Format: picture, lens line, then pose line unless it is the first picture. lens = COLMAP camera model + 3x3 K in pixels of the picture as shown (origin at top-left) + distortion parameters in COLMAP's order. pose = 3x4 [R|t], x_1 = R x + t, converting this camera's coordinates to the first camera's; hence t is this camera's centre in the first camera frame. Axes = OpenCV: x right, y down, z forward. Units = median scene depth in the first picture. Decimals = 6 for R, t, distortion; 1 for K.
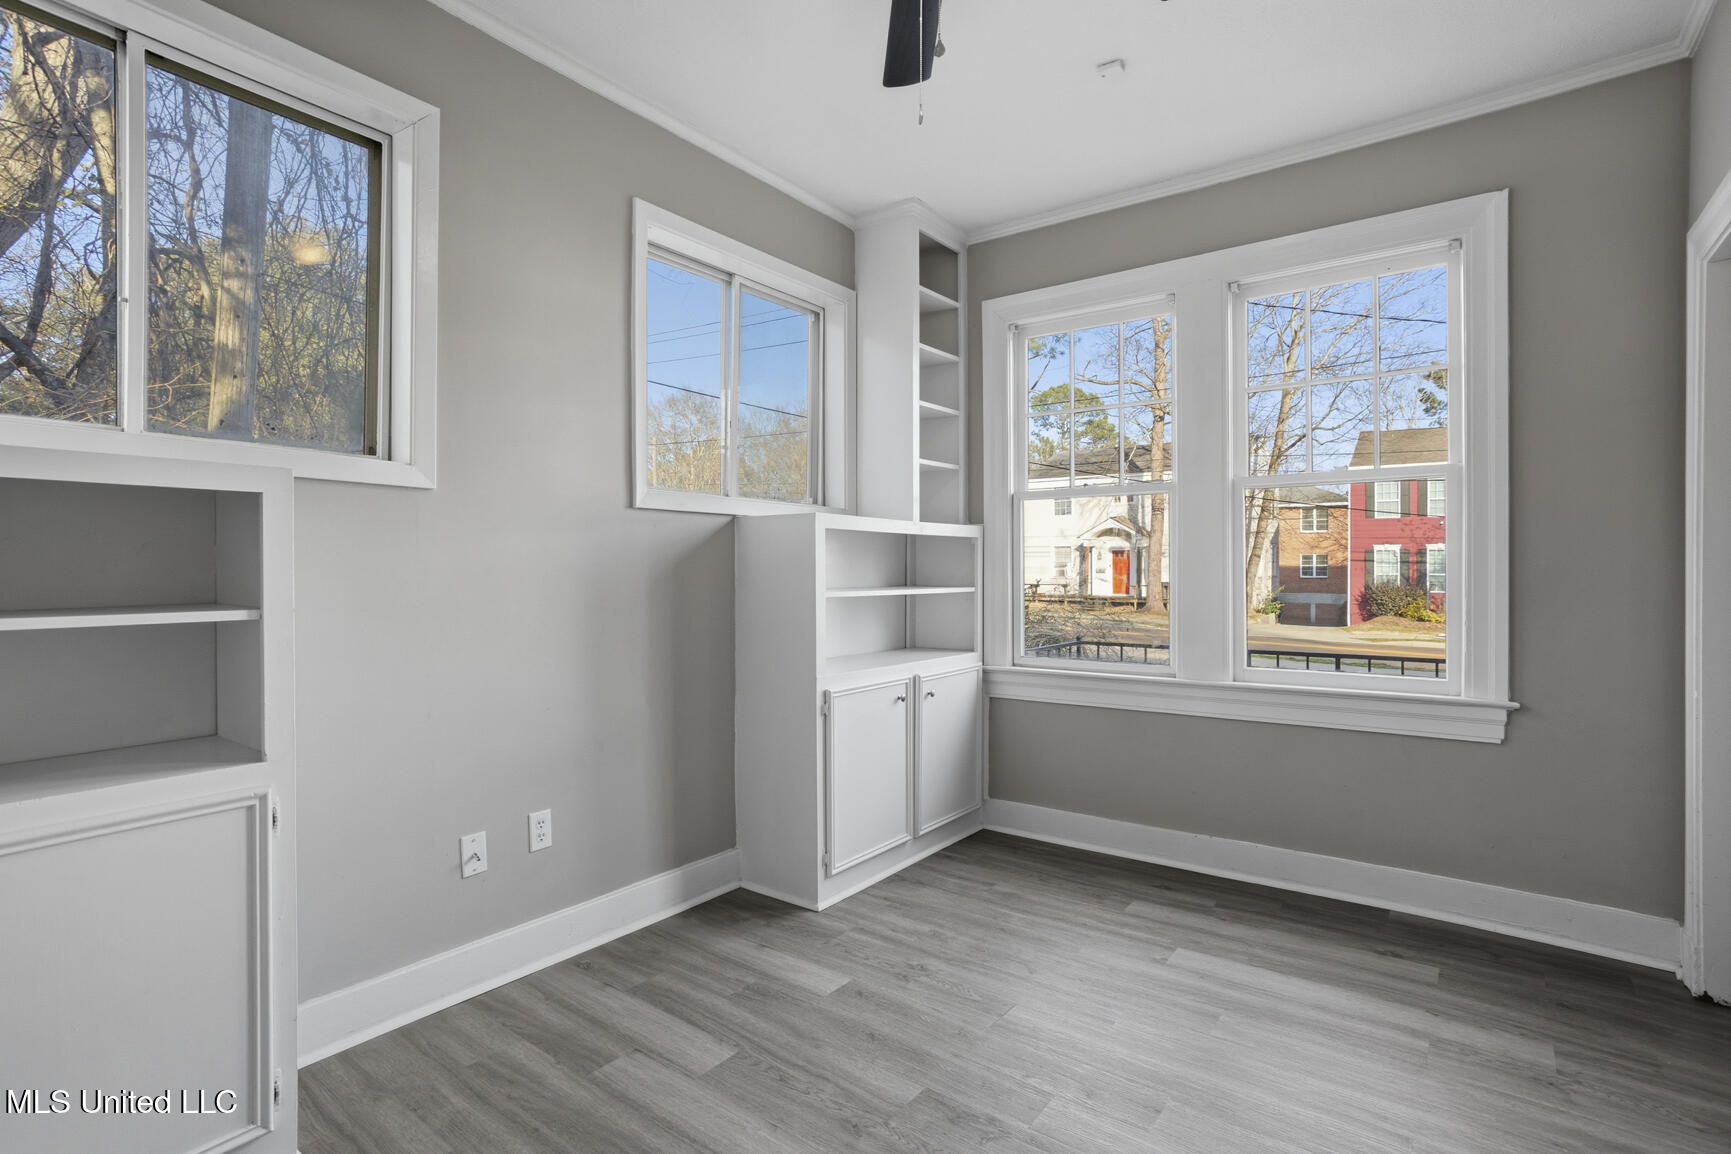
lens RADIAL K [[852.8, 0, 858.9], [0, 852.8, 570.4], [0, 0, 1]] dist [-0.001130, 0.001084]
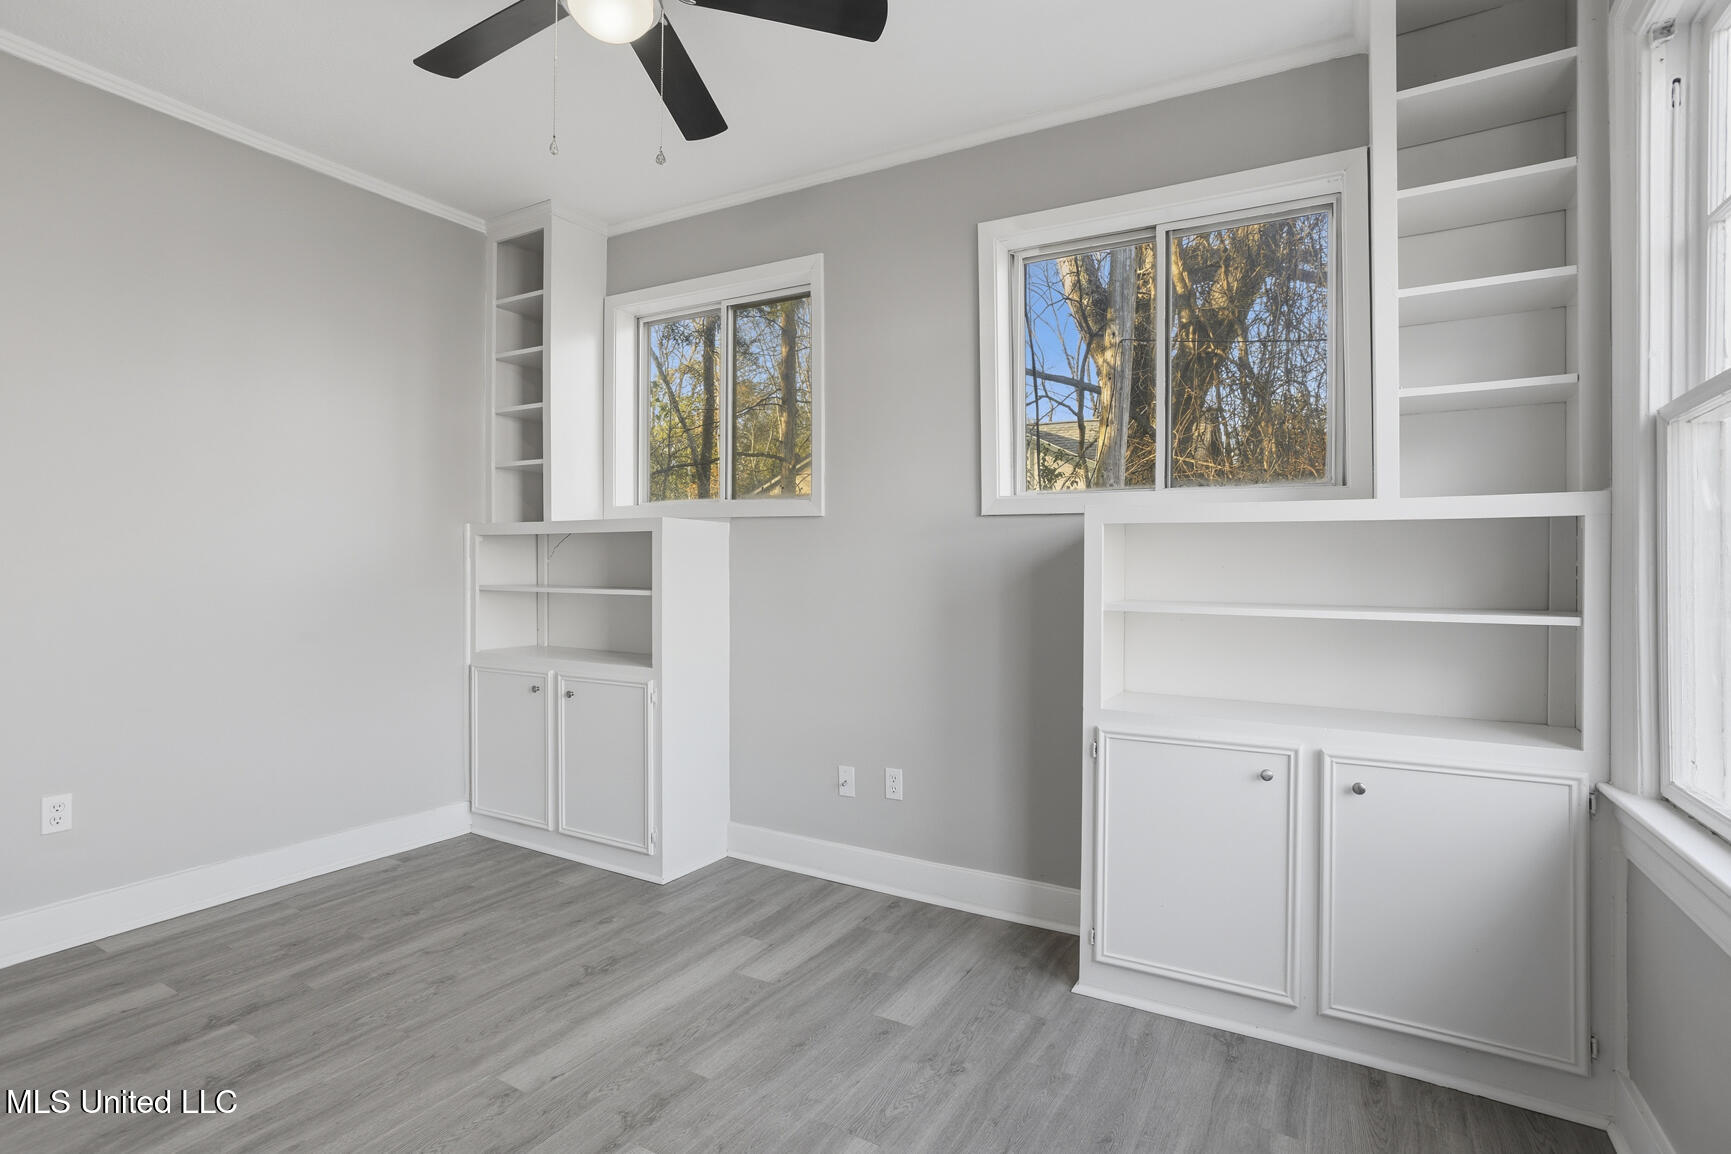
lens RADIAL K [[852.8, 0, 858.9], [0, 852.8, 570.4], [0, 0, 1]] dist [-0.001130, 0.001084]
pose [[0.122280, 0.006609, -0.992474, 0.851170], [-0.005782, 0.999966, 0.005946, -0.012627], [0.992479, 0.005012, 0.122314, 0.795208]]
